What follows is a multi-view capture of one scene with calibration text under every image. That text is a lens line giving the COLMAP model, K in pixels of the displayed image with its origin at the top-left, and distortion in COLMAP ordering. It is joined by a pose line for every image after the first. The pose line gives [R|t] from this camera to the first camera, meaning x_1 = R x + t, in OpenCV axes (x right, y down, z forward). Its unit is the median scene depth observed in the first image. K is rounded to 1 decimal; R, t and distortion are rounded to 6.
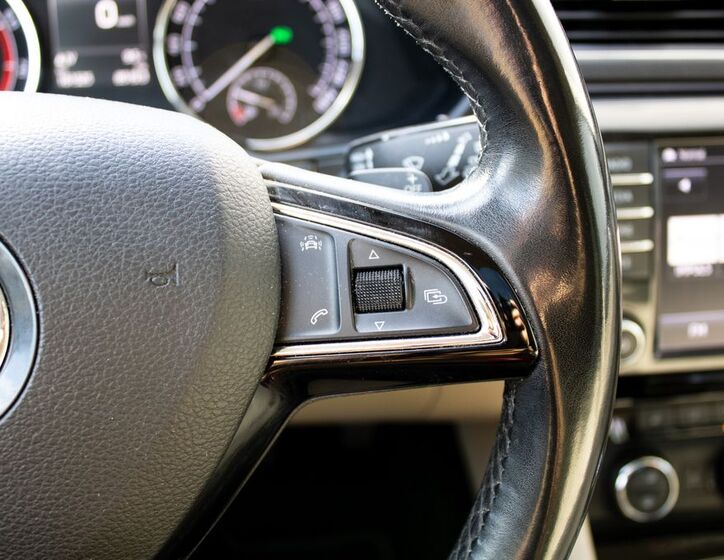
lens RADIAL K [[850.4, 0, 357.8], [0, 850.4, 280.2], [0, 0, 1]] dist [-0.079445, 0.000000]
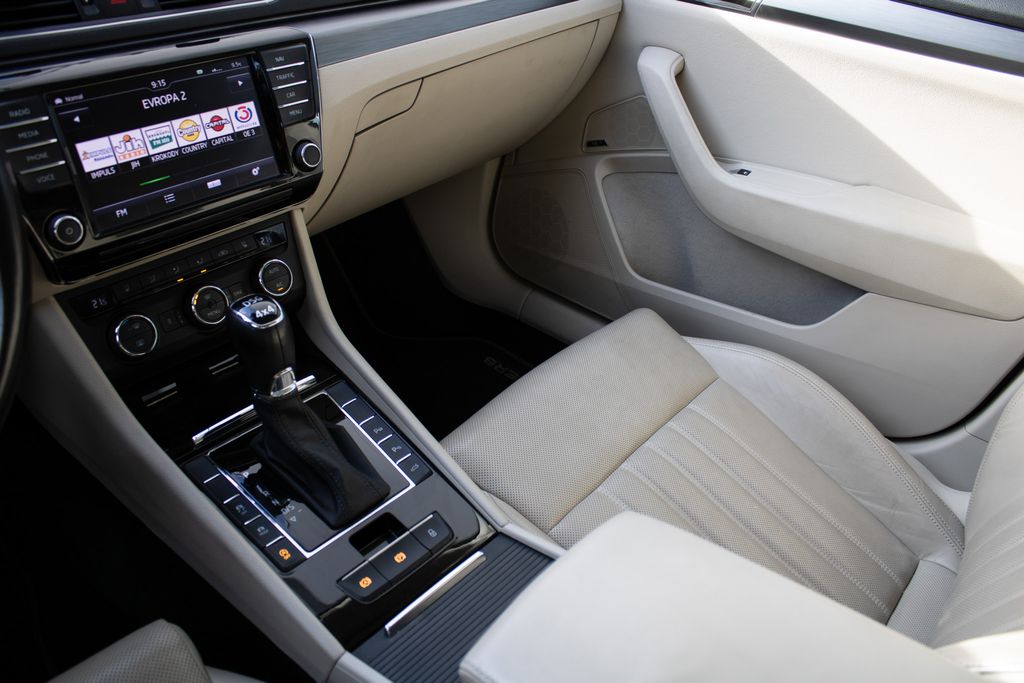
lens RADIAL K [[847.1, 0, 516.8], [0, 847.1, 334.8], [0, 0, 1]] dist [-0.162075, 0.130373]
pose [[0.726414, -0.332099, 0.601692, -0.037119], [0.294109, 0.941496, 0.164578, 0.241628], [-0.621147, 0.057411, 0.781588, -0.593204]]
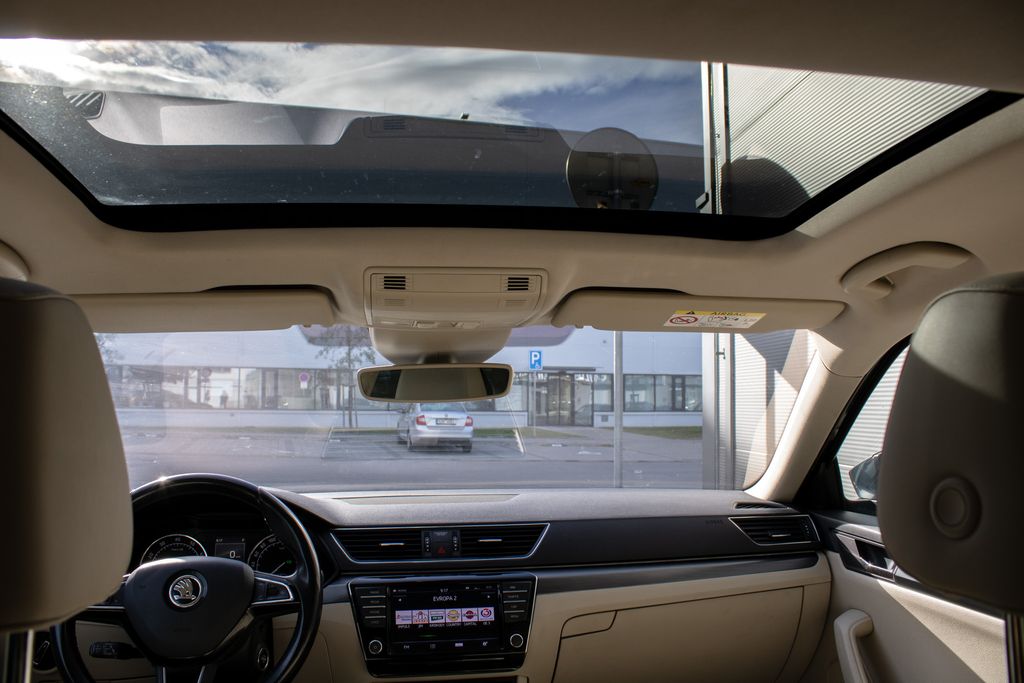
lens RADIAL K [[847.1, 0, 516.4], [0, 847.1, 343.5], [0, 0, 1]] dist [-0.162075, 0.130373]
pose [[0.999515, -0.020196, 0.023715, 0.788408], [0.030213, 0.813831, -0.580315, 0.968069], [-0.007579, 0.580750, 0.814047, -2.212822]]
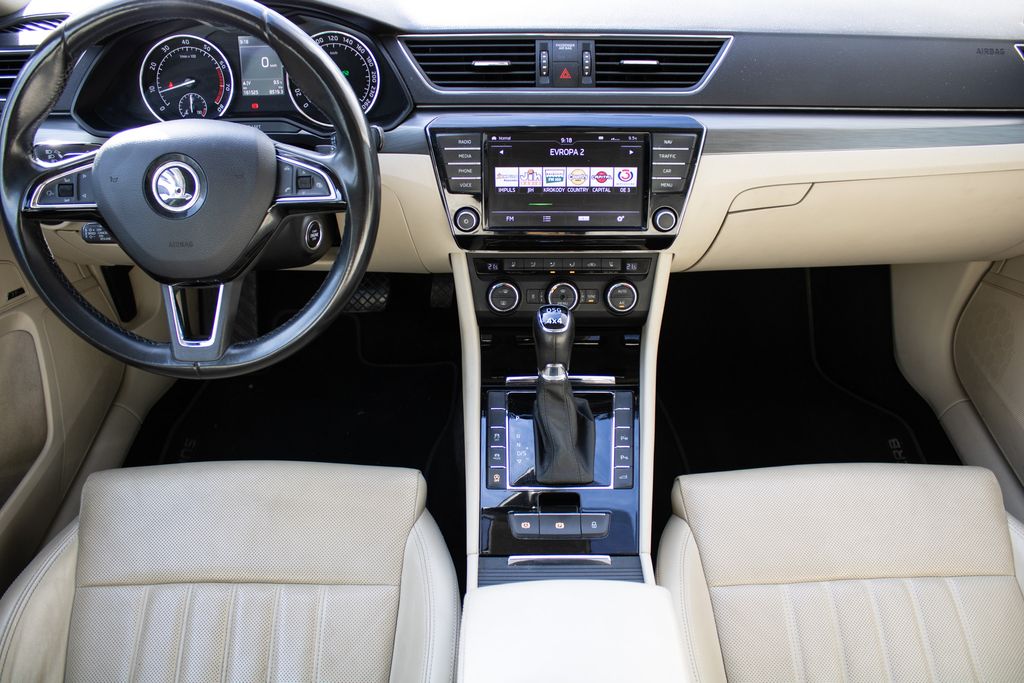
lens RADIAL K [[847.1, 0, 515.9], [0, 847.1, 333.0], [0, 0, 1]] dist [-0.162075, 0.130373]
pose [[0.992544, 0.066078, -0.102417, 0.692635], [-0.052514, 0.990136, 0.129896, 0.071464], [0.109990, -0.123549, 0.986224, -1.268797]]
